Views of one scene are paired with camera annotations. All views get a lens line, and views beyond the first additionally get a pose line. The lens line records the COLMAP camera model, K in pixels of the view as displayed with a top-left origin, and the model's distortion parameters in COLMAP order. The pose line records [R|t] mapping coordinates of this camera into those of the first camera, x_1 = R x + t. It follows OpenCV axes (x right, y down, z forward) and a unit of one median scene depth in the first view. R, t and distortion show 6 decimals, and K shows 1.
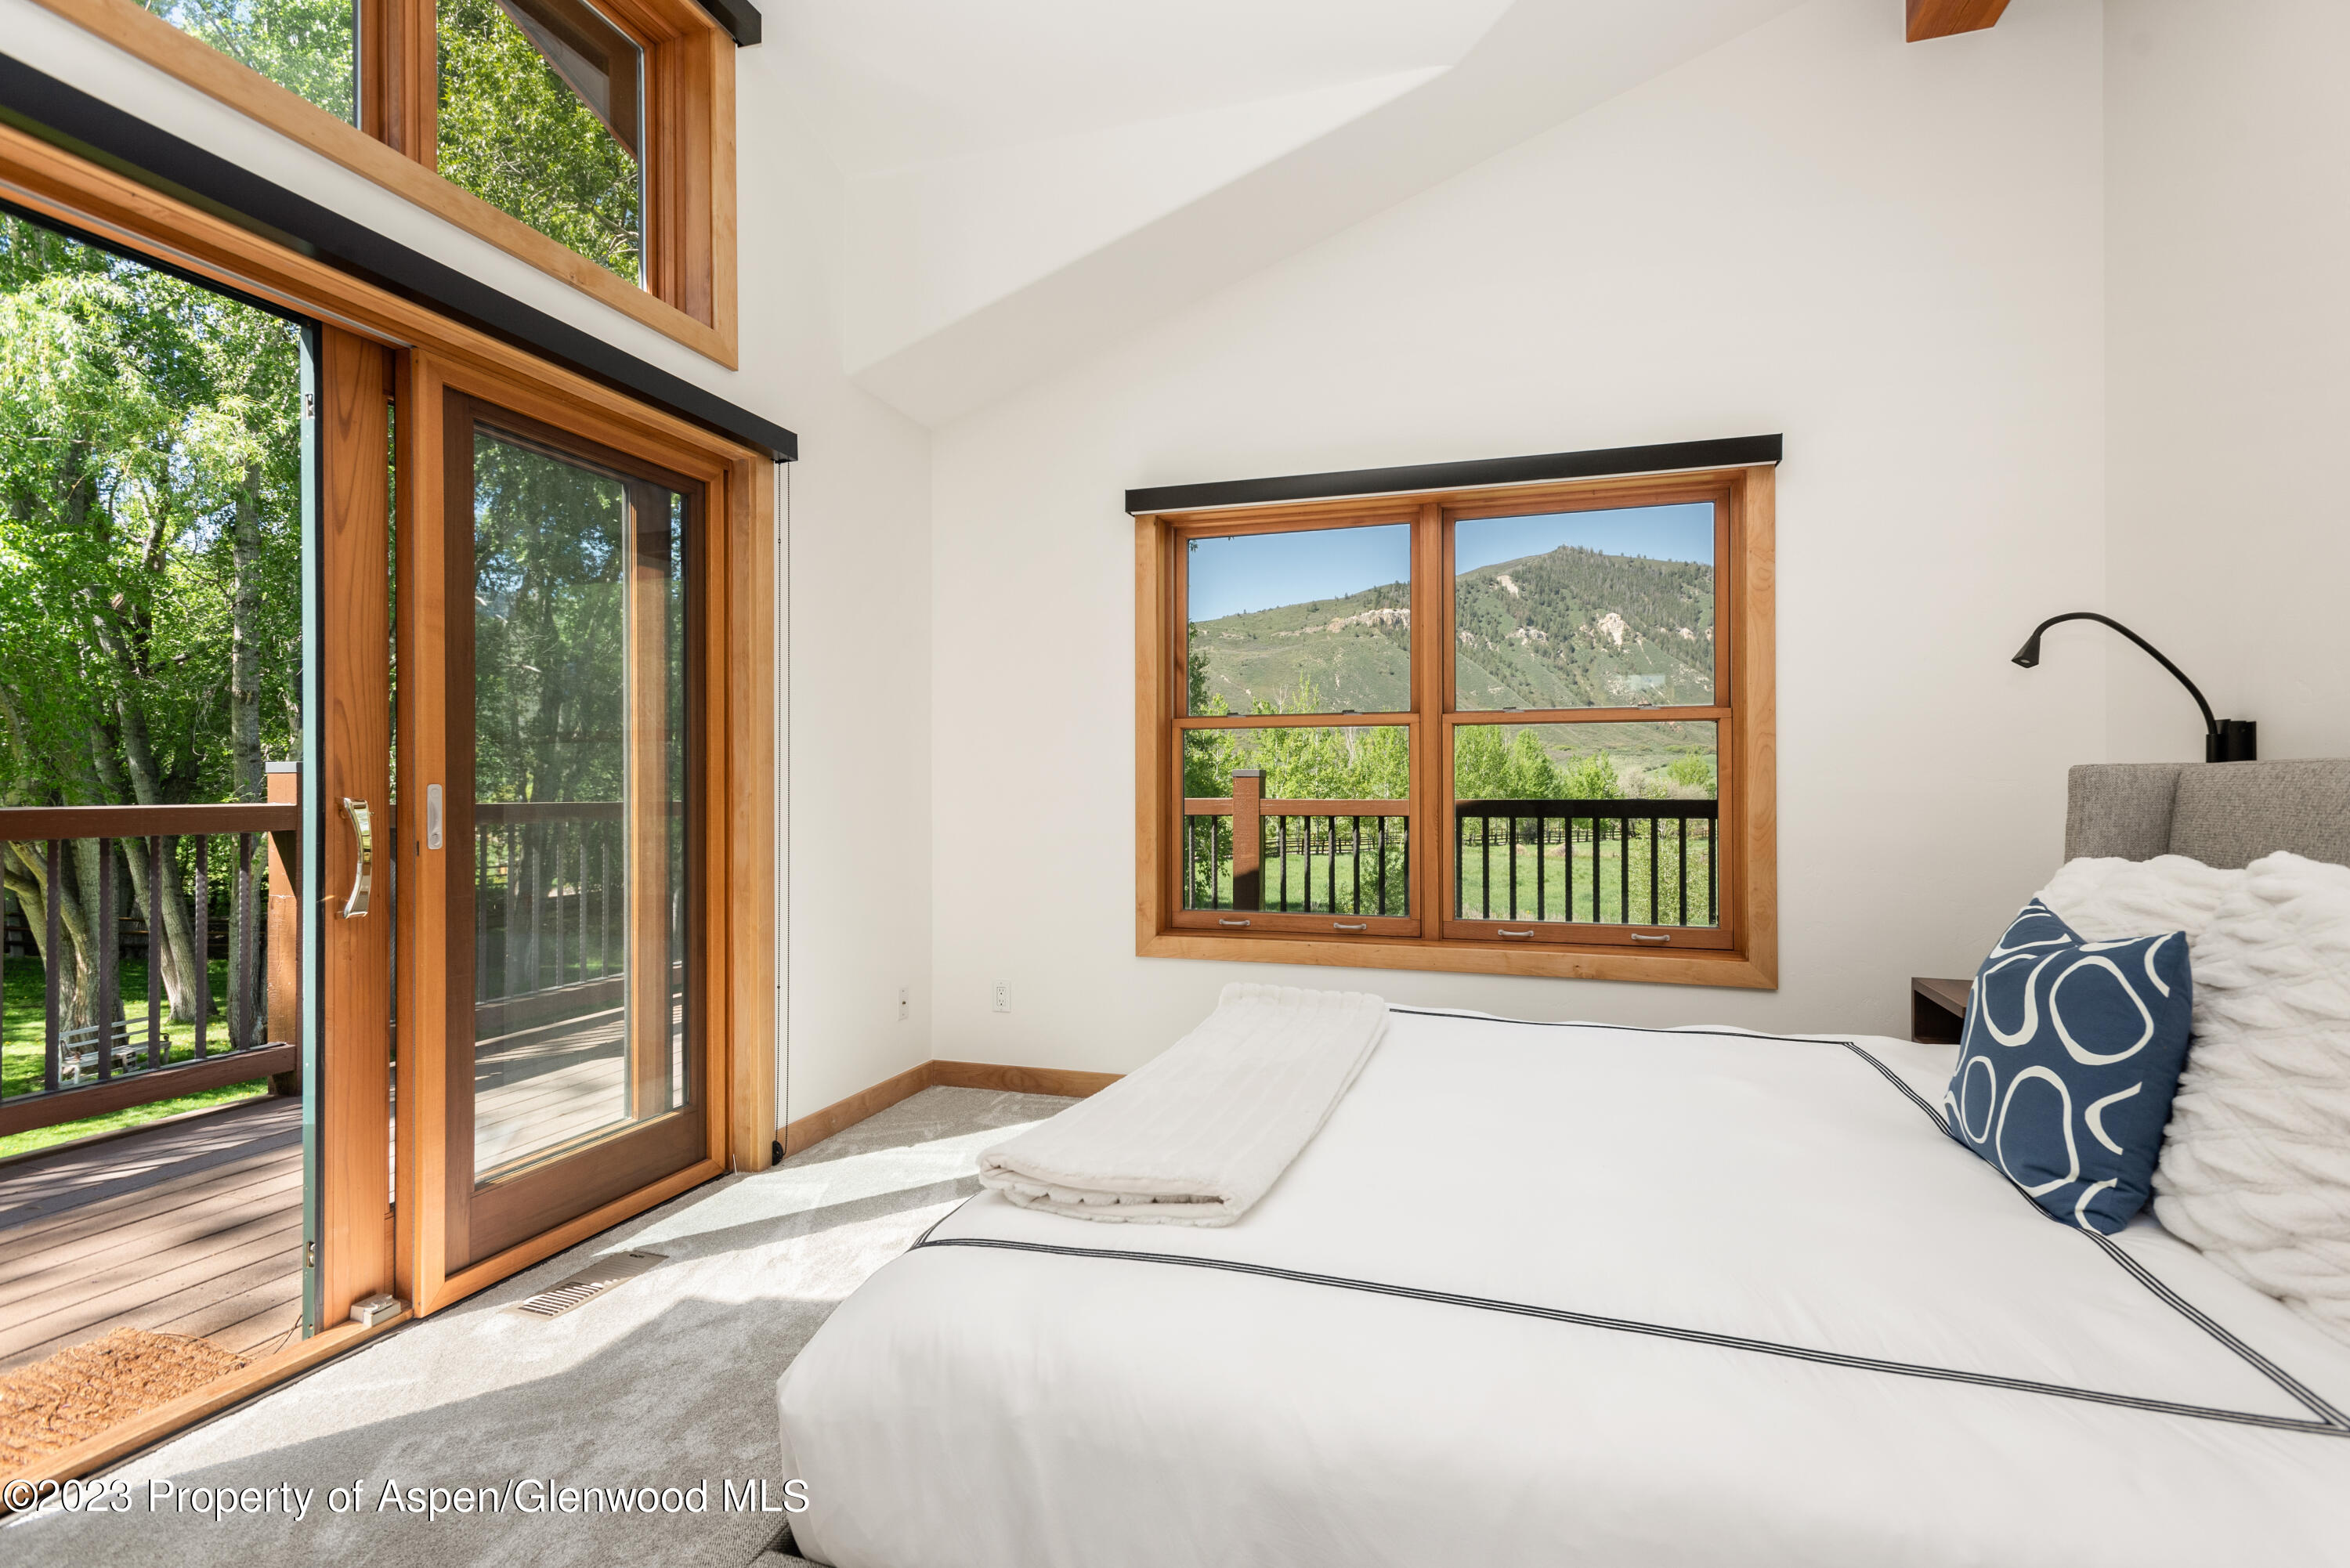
lens RADIAL K [[1134.8, 0, 1212.9], [0, 1134.8, 794.2], [0, 0, 1]] dist [0.023542, 0.001226]
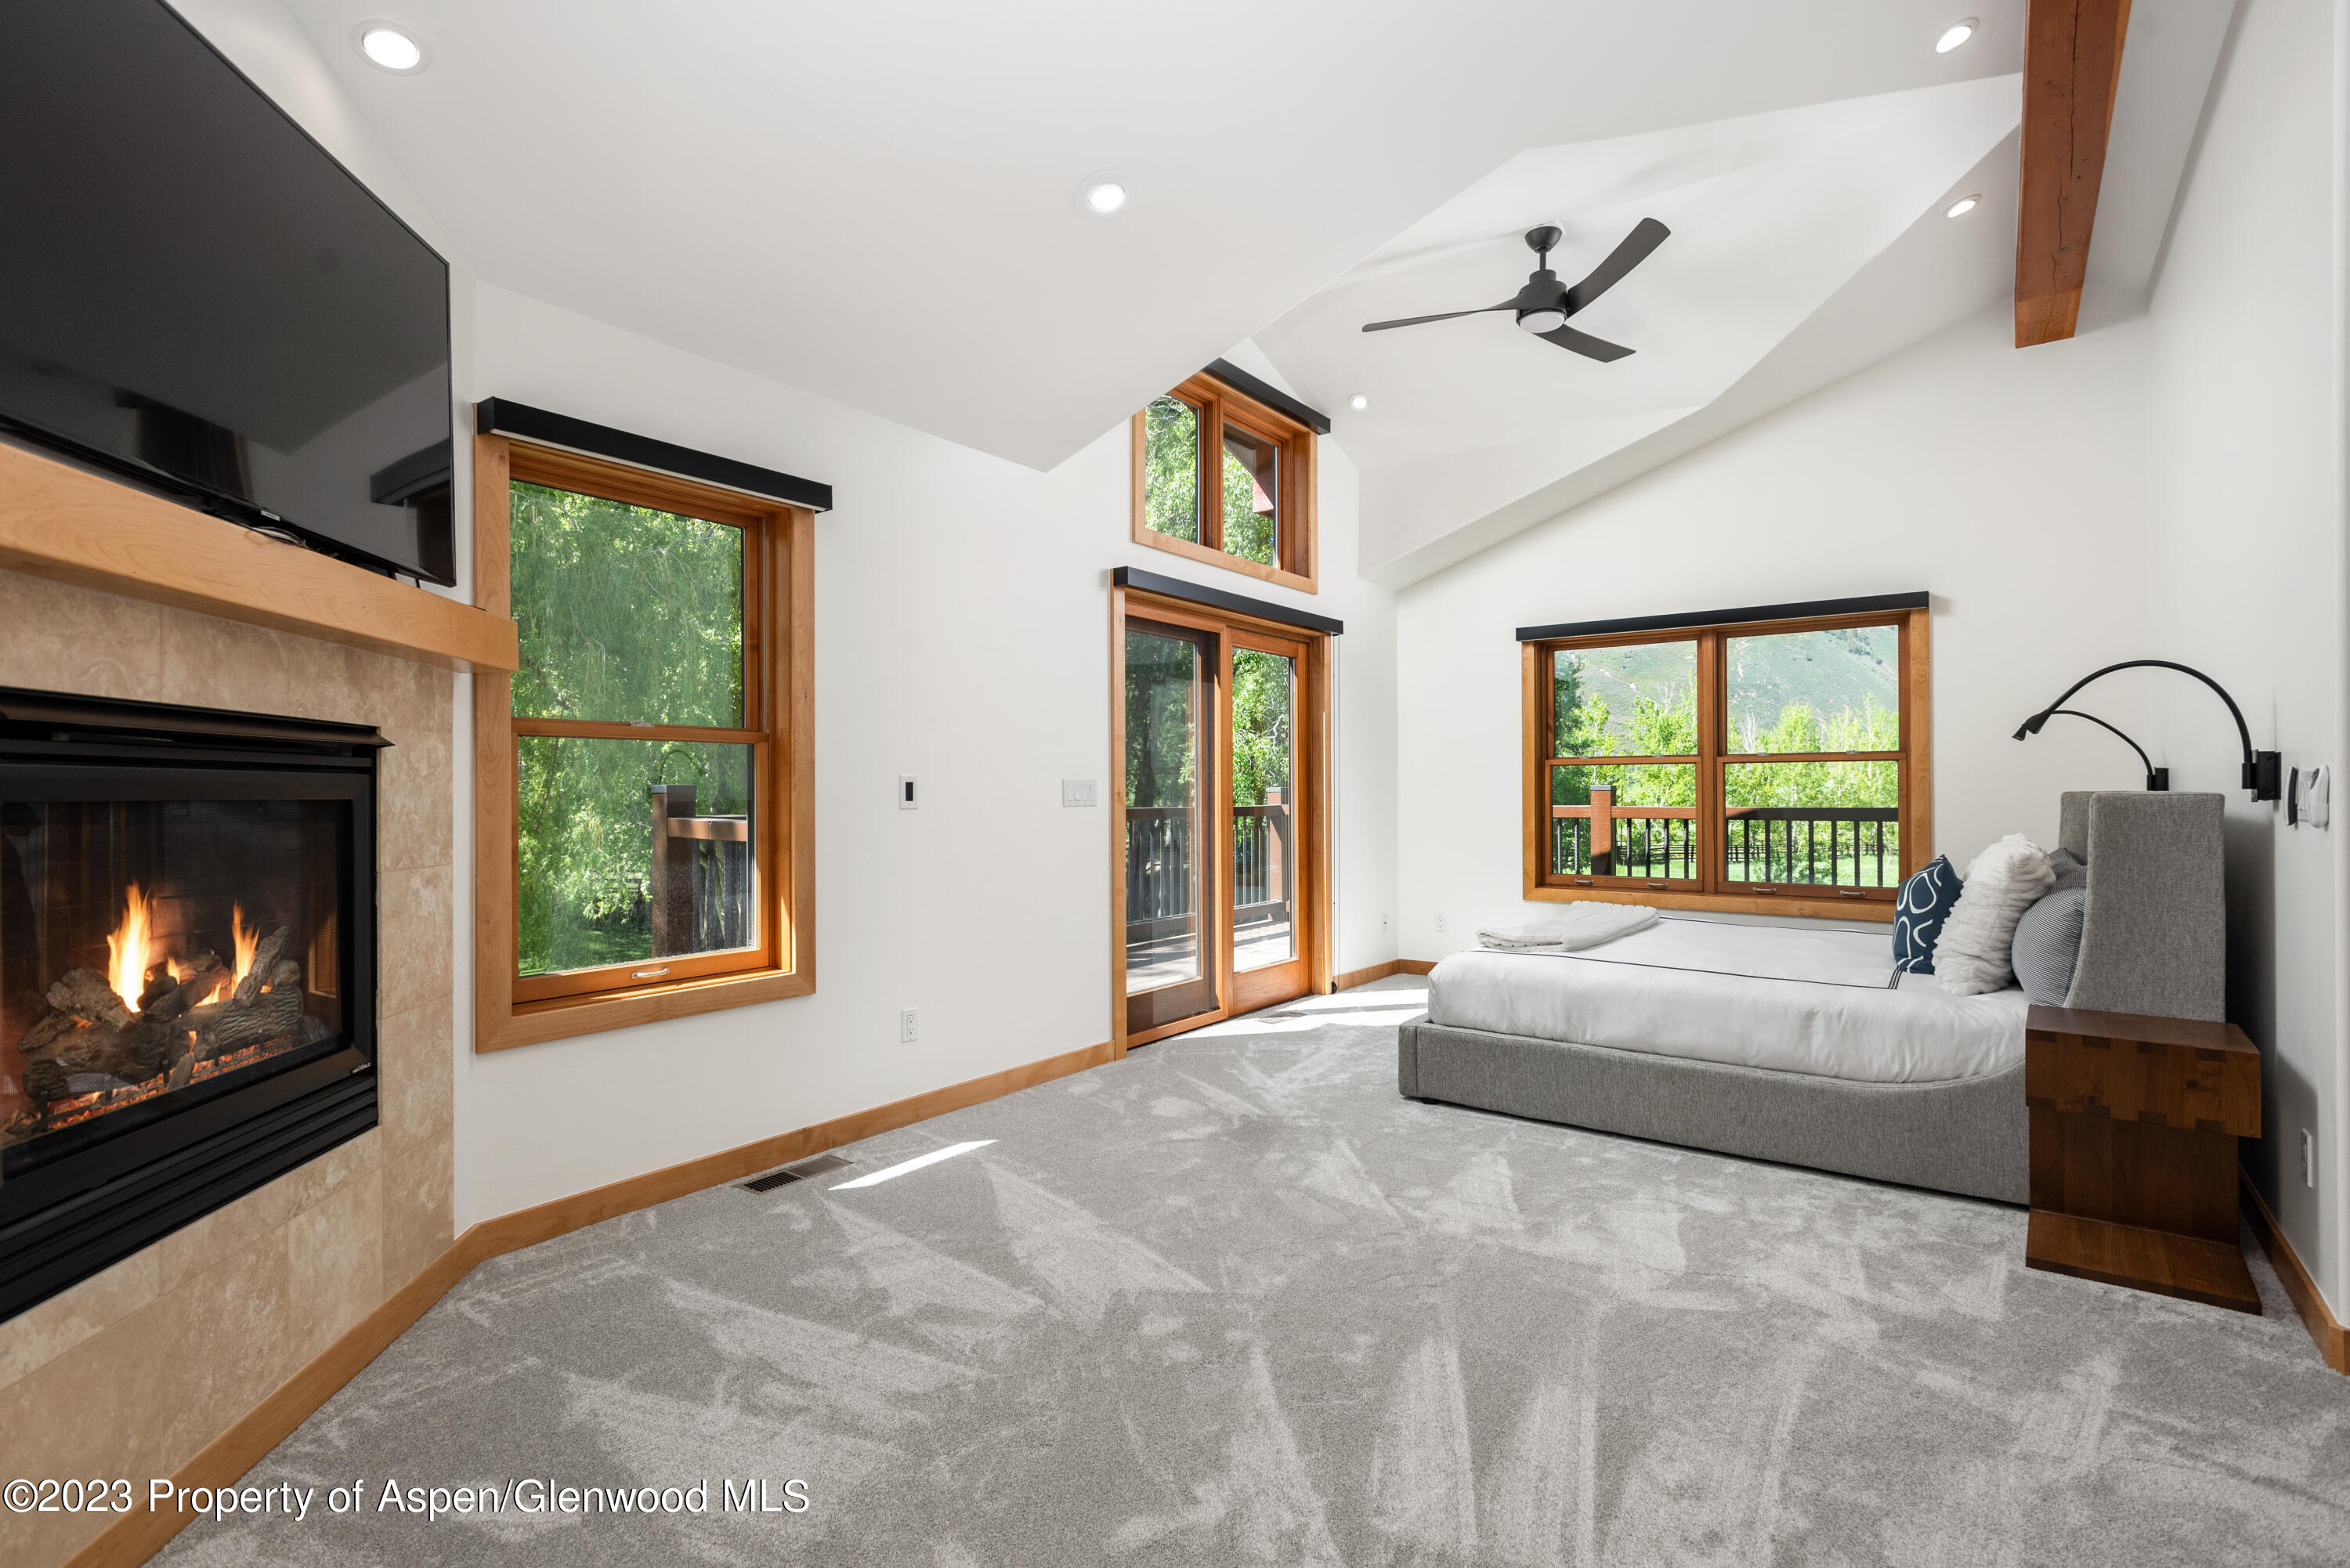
lens RADIAL K [[1134.8, 0, 1176.1], [0, 1134.8, 793.2], [0, 0, 1]] dist [0.023542, 0.001226]
pose [[0.939528, -0.001028, -0.342471, 0.031427], [-0.000095, 0.999995, -0.003260, -0.013052], [0.342473, 0.003096, 0.939523, -0.864004]]
